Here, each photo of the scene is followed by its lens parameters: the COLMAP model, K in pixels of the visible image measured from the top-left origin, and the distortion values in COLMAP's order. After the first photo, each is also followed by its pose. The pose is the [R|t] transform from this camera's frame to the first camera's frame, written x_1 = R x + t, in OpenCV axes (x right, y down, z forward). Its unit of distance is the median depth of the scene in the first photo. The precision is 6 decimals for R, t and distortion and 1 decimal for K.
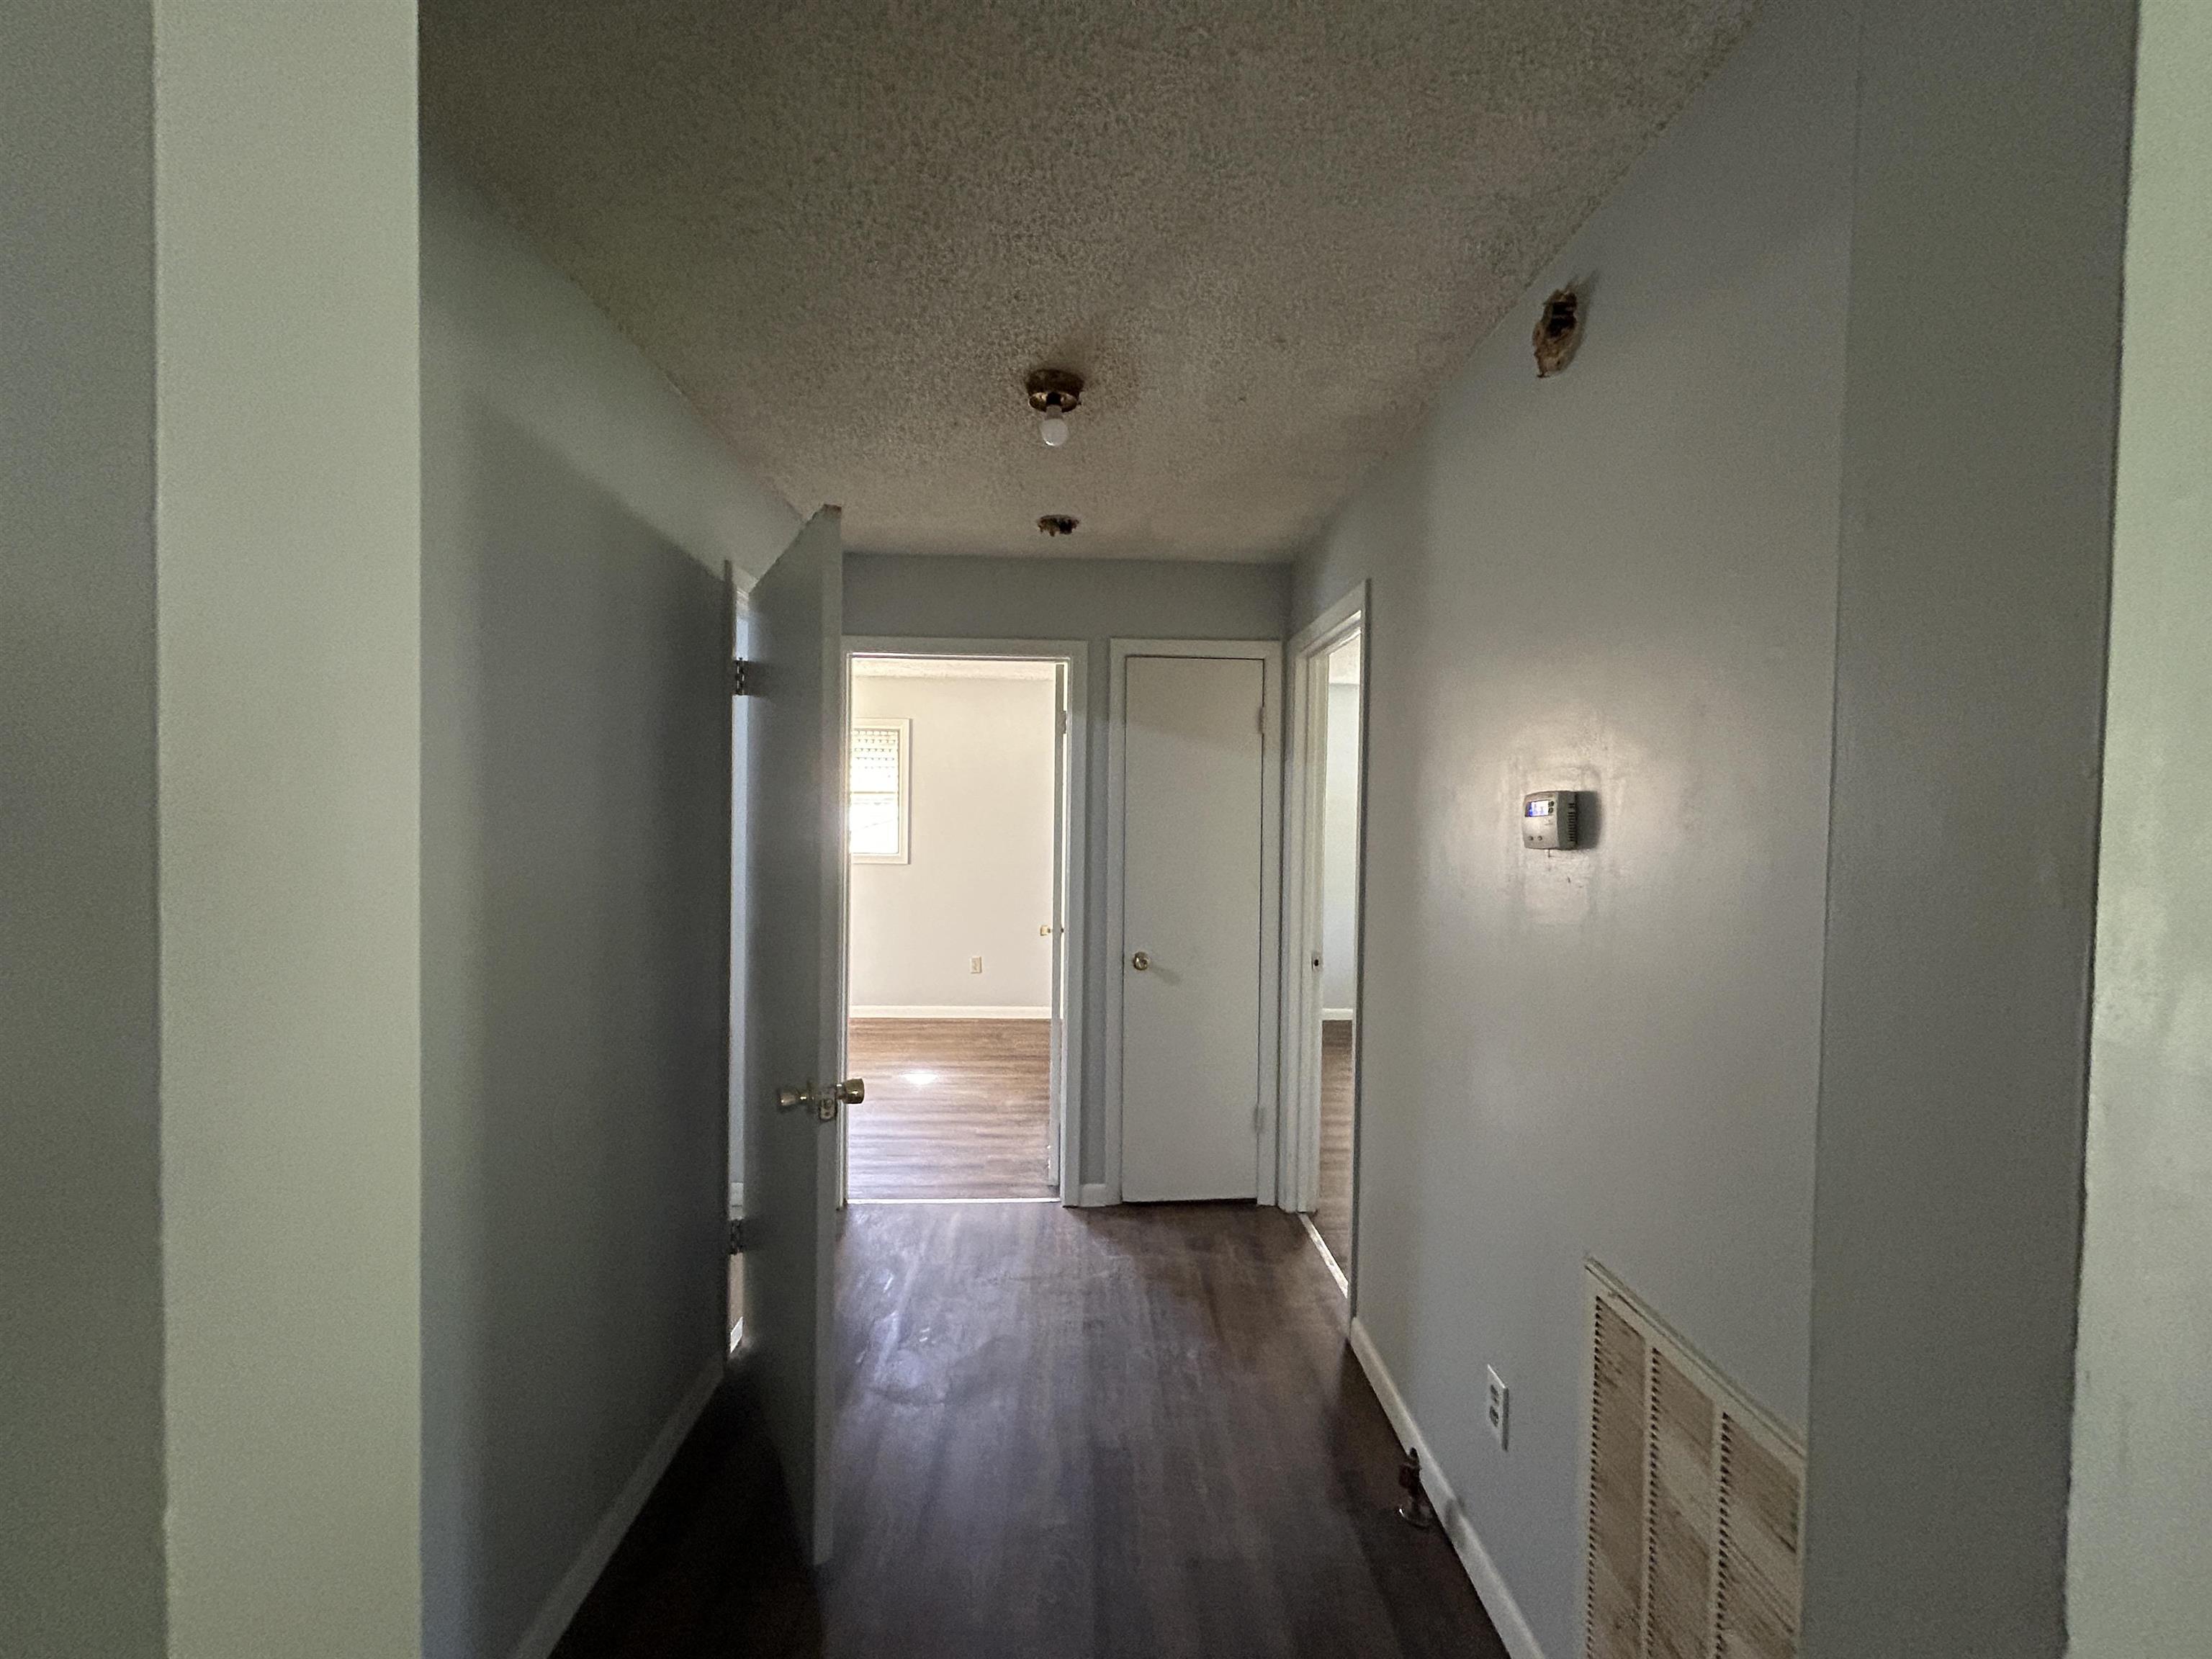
lens RADIAL K [[893.8, 0, 1108.0], [0, 893.8, 832.6], [0, 0, 1]] dist [0.000857, 0.000284]
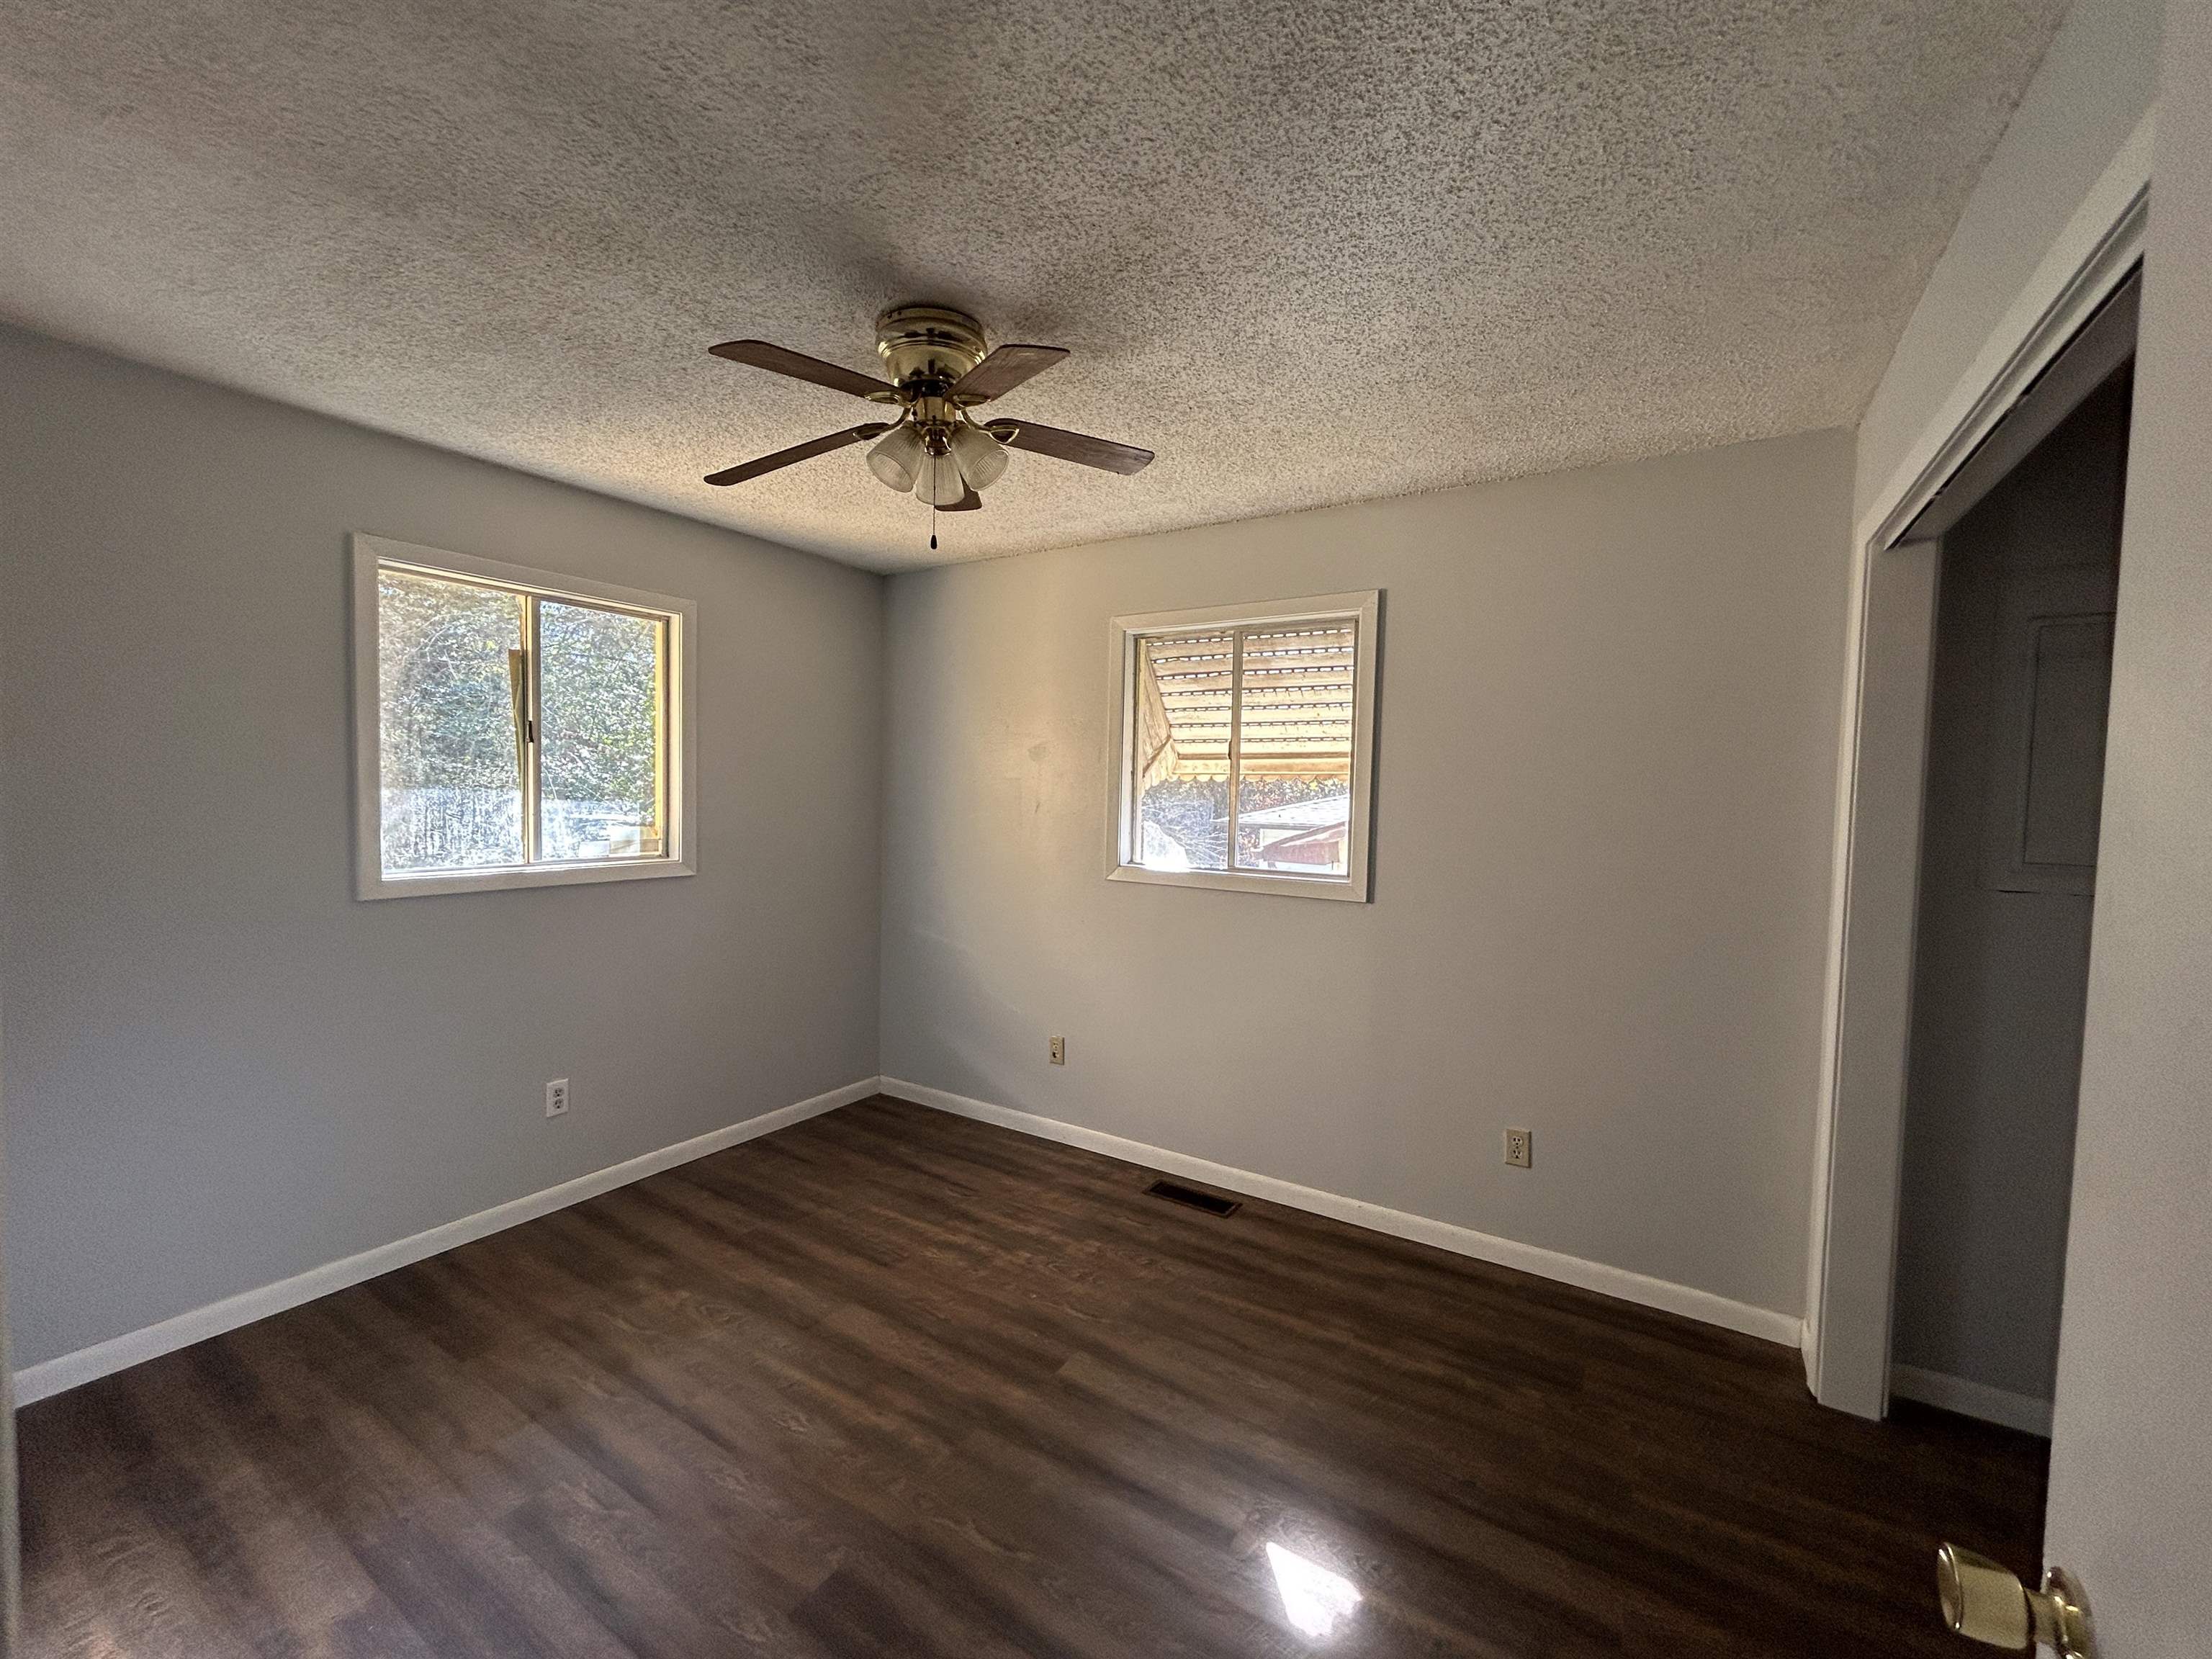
lens RADIAL K [[893.8, 0, 1110.5], [0, 893.8, 841.3], [0, 0, 1]] dist [0.000857, 0.000284]
pose [[0.821195, 0.032800, -0.569704, -0.071445], [-0.017778, 0.999333, 0.031909, -0.012409], [0.570370, -0.016076, 0.821230, 0.556820]]
